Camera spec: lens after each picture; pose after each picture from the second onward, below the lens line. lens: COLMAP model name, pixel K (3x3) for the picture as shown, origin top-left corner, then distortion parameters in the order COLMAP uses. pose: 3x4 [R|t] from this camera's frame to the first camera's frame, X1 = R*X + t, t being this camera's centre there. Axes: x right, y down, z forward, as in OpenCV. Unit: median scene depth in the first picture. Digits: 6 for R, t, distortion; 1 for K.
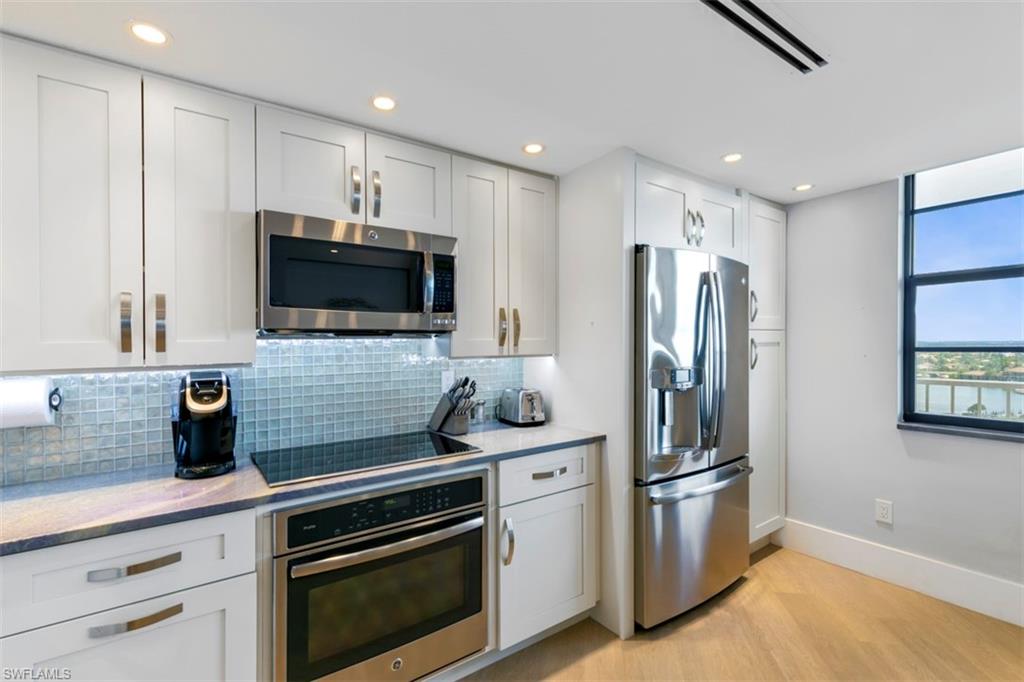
lens RADIAL K [[465.1, 0, 513.4], [0, 465.1, 343.6], [0, 0, 1]] dist [0.000590, -0.001603]
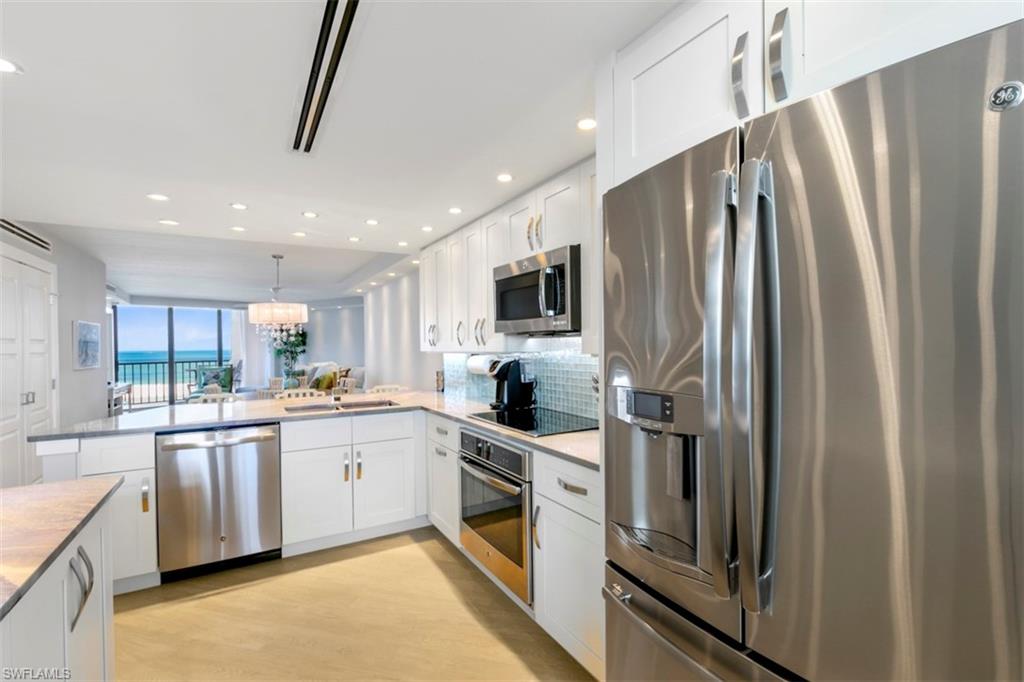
lens RADIAL K [[465.1, 0, 491.9], [0, 465.1, 340.0], [0, 0, 1]] dist [0.000590, -0.001603]
pose [[-0.123475, 0.009272, -0.992304, 1.028015], [0.011241, 0.999905, 0.007944, -0.016158], [0.992284, -0.010174, -0.123567, 0.995099]]
